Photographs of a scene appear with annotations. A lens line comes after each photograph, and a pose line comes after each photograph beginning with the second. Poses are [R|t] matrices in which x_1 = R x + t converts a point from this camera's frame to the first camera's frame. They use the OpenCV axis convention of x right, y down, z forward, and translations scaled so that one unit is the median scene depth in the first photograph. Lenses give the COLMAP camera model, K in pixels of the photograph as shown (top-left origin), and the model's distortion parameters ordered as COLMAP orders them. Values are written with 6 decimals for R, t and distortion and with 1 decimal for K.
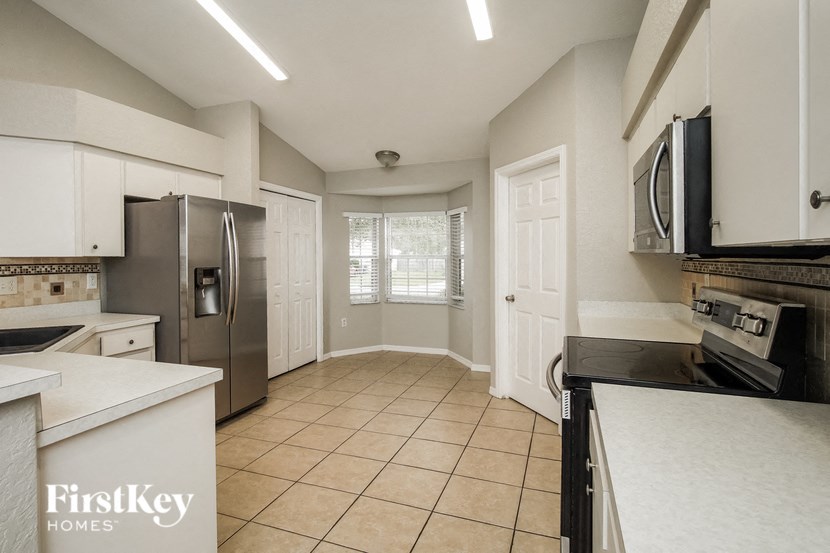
lens RADIAL K [[429.1, 0, 402.2], [0, 429.1, 275.7], [0, 0, 1]] dist [0.022709, 0.001049]
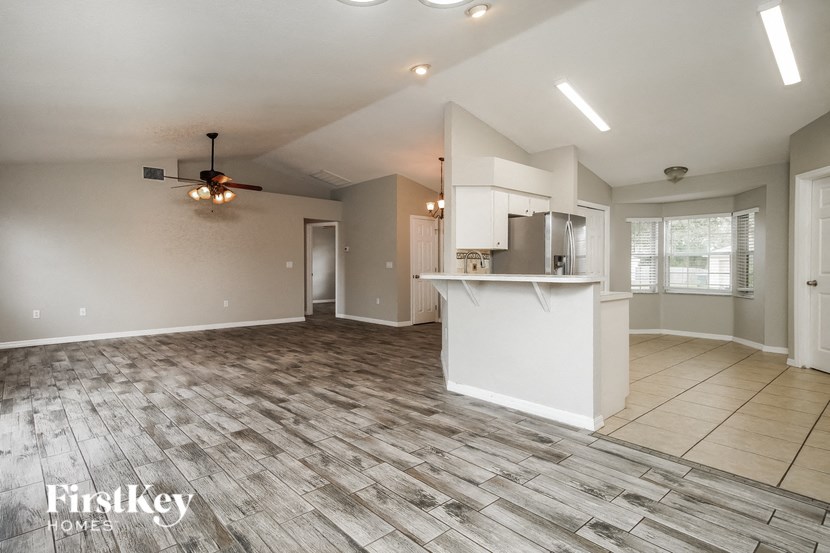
lens RADIAL K [[429.1, 0, 402.2], [0, 429.1, 275.7], [0, 0, 1]] dist [0.022709, 0.001049]
pose [[0.882689, 0.017823, -0.469619, -0.139087], [-0.029371, 0.999419, -0.017274, 0.067406], [0.469039, 0.029041, 0.882700, -0.460242]]
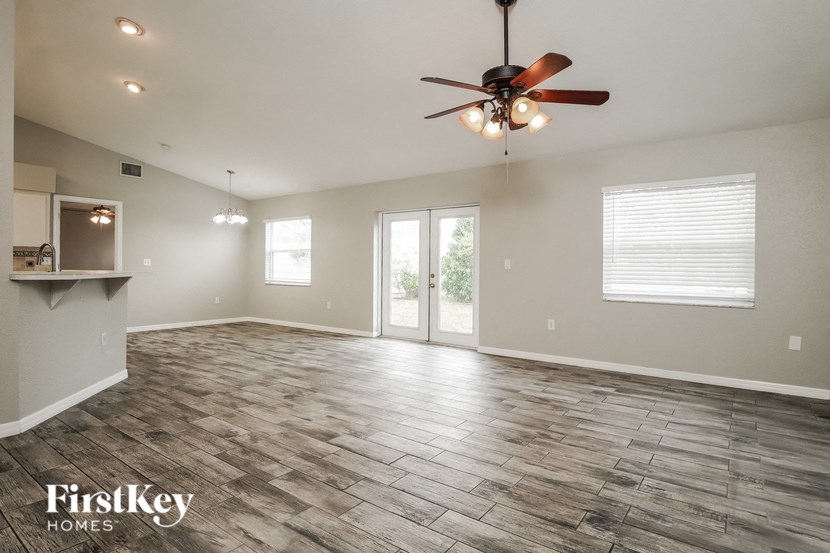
lens RADIAL K [[442.4, 0, 407.7], [0, 442.4, 263.4], [0, 0, 1]] dist [-0.004785, 0.008646]
pose [[-0.959142, 0.001265, 0.282923, -1.254684], [0.011937, 0.999280, 0.036002, 0.007568], [-0.282674, 0.037908, -0.958467, 1.008547]]
